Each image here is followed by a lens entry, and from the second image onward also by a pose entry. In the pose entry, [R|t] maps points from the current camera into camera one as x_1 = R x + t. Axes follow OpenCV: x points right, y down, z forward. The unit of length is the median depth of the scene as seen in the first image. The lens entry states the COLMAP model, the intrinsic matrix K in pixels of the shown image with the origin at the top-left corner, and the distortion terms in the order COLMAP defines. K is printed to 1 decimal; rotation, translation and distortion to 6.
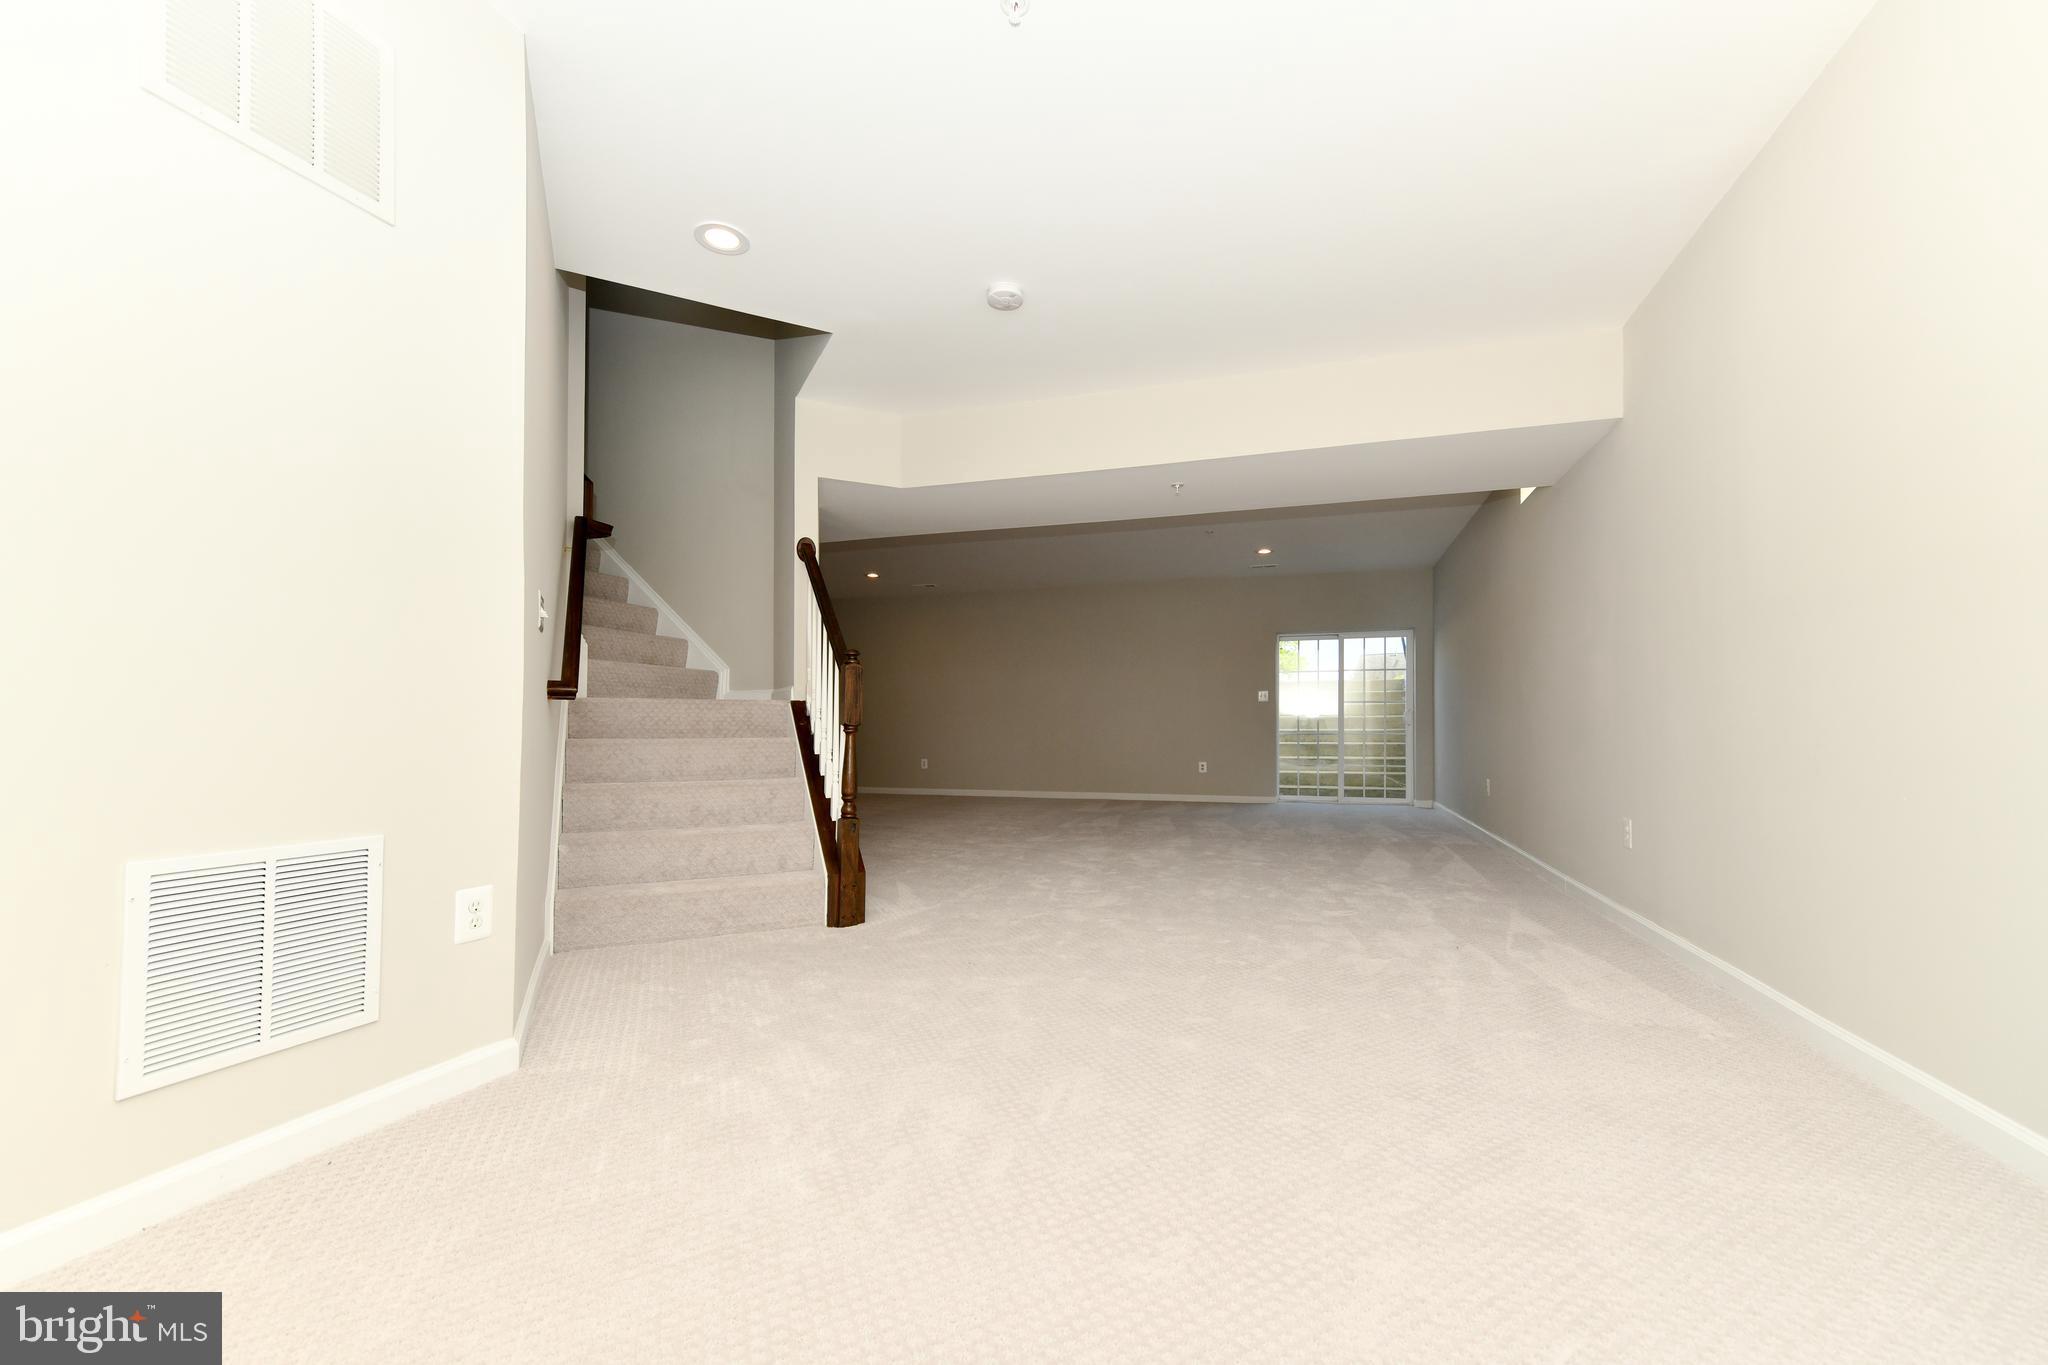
lens RADIAL K [[876.6, 0, 1022.0], [0, 876.6, 730.4], [0, 0, 1]] dist [0.022551, -0.000054]
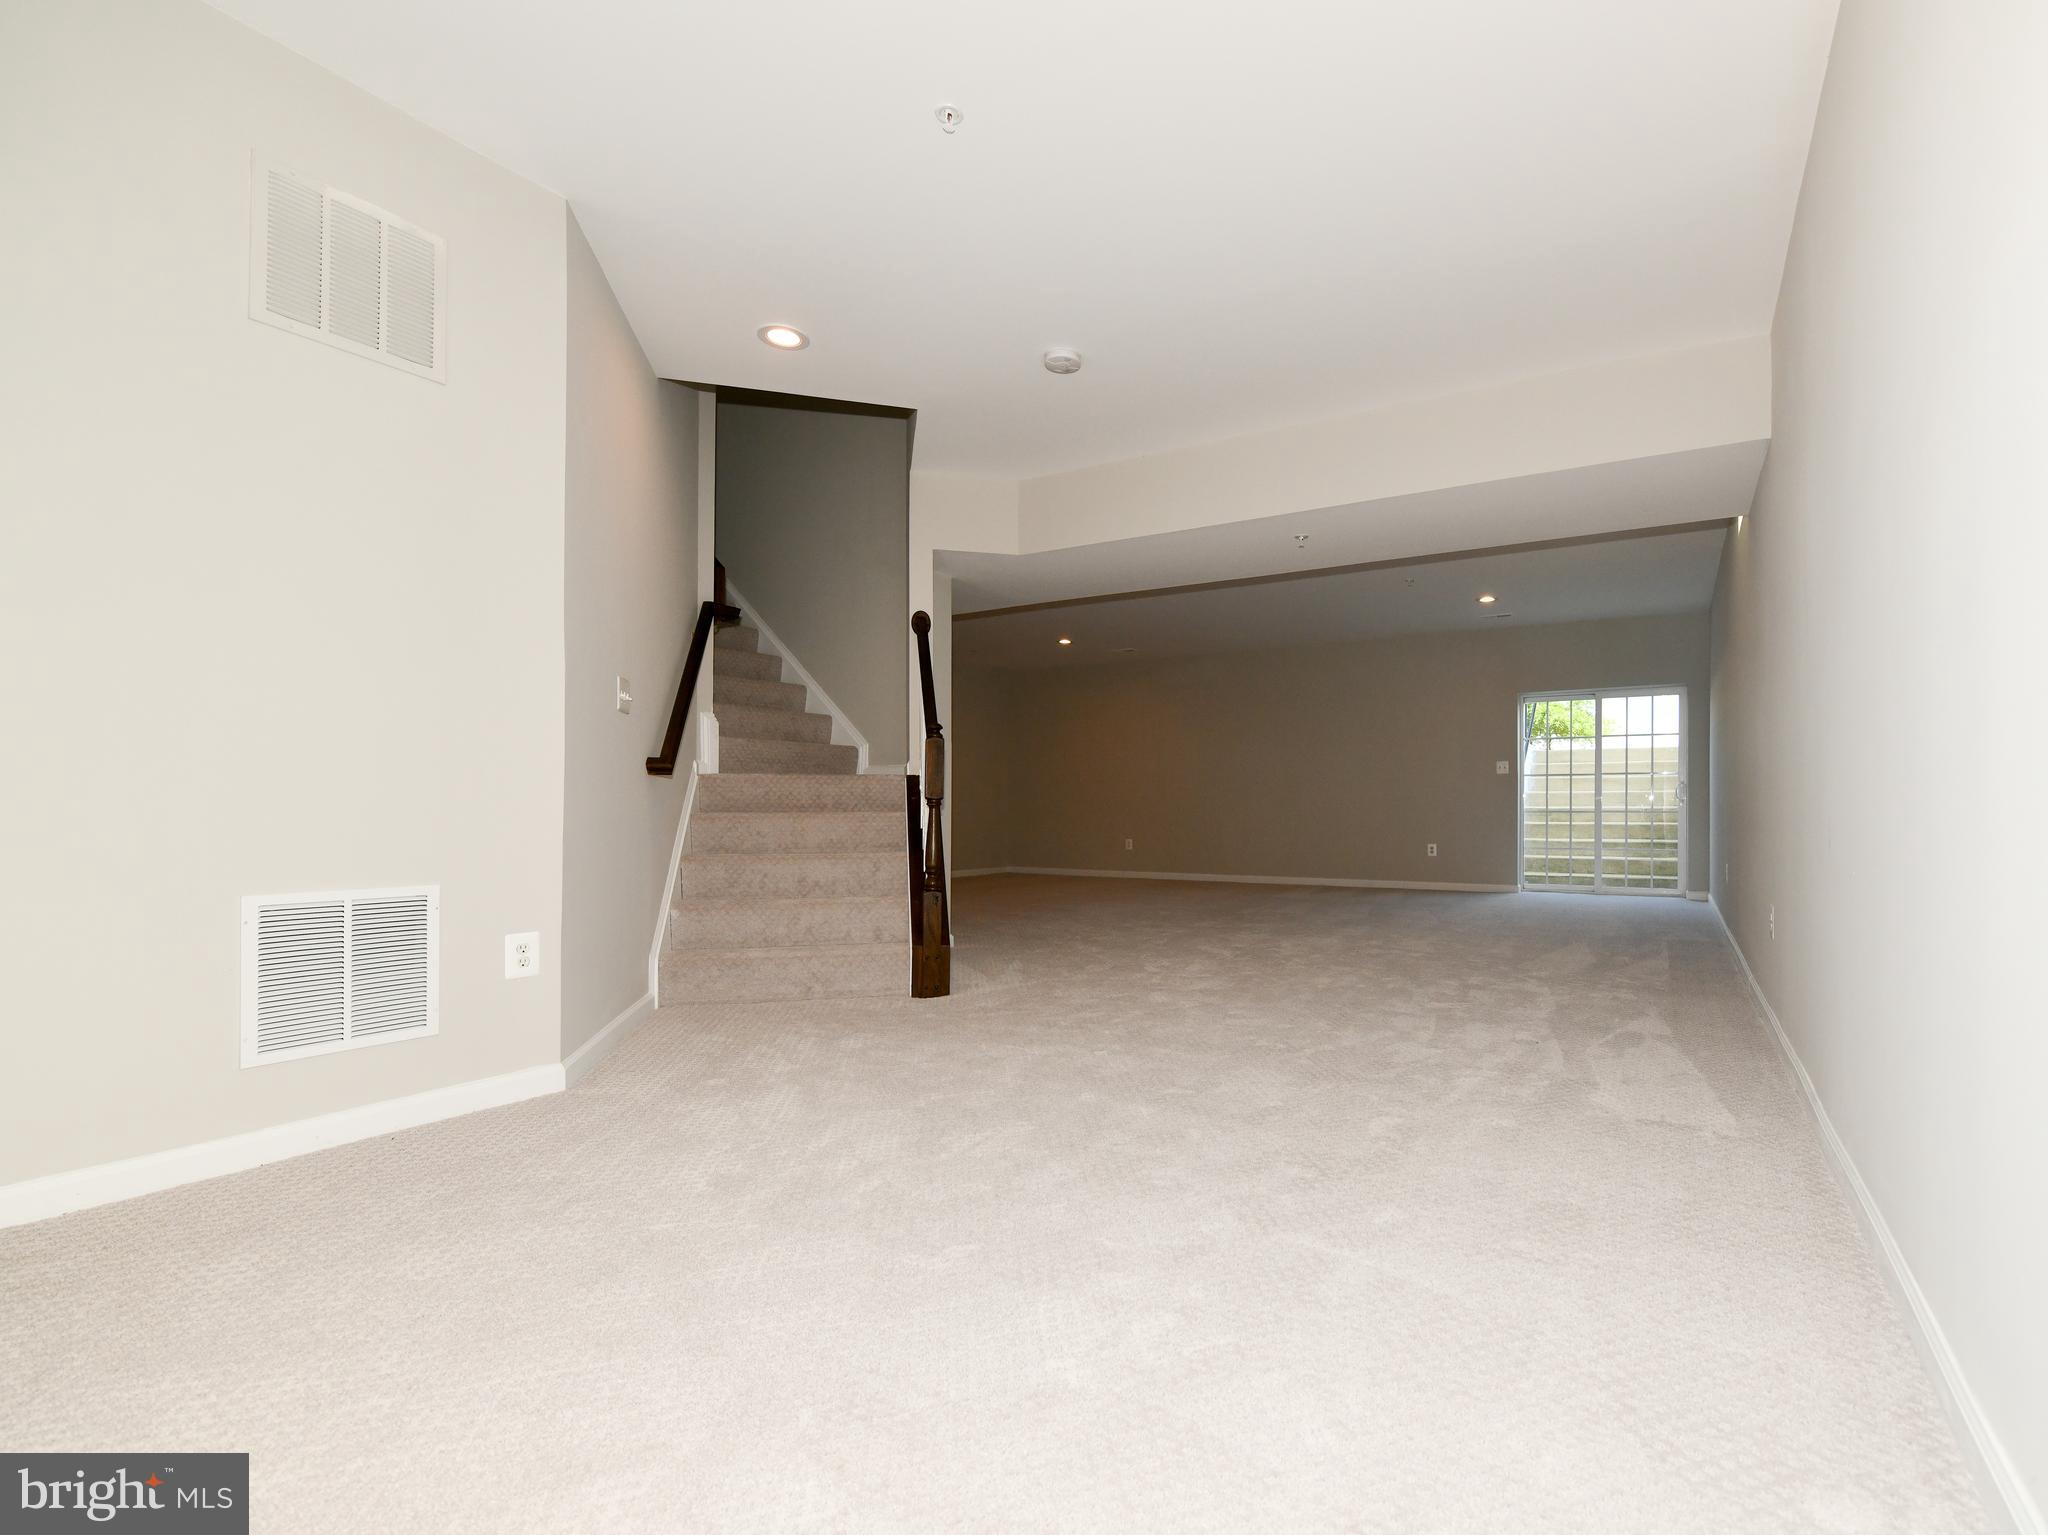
lens RADIAL K [[953.1, 0, 1026.3], [0, 953.1, 824.6], [0, 0, 1]] dist [-0.002501, -0.000111]
pose [[0.977424, 0.004133, -0.211245, 0.137660], [-0.000455, 0.999848, 0.017457, 0.004563], [0.211285, -0.016967, 0.977277, -0.044770]]
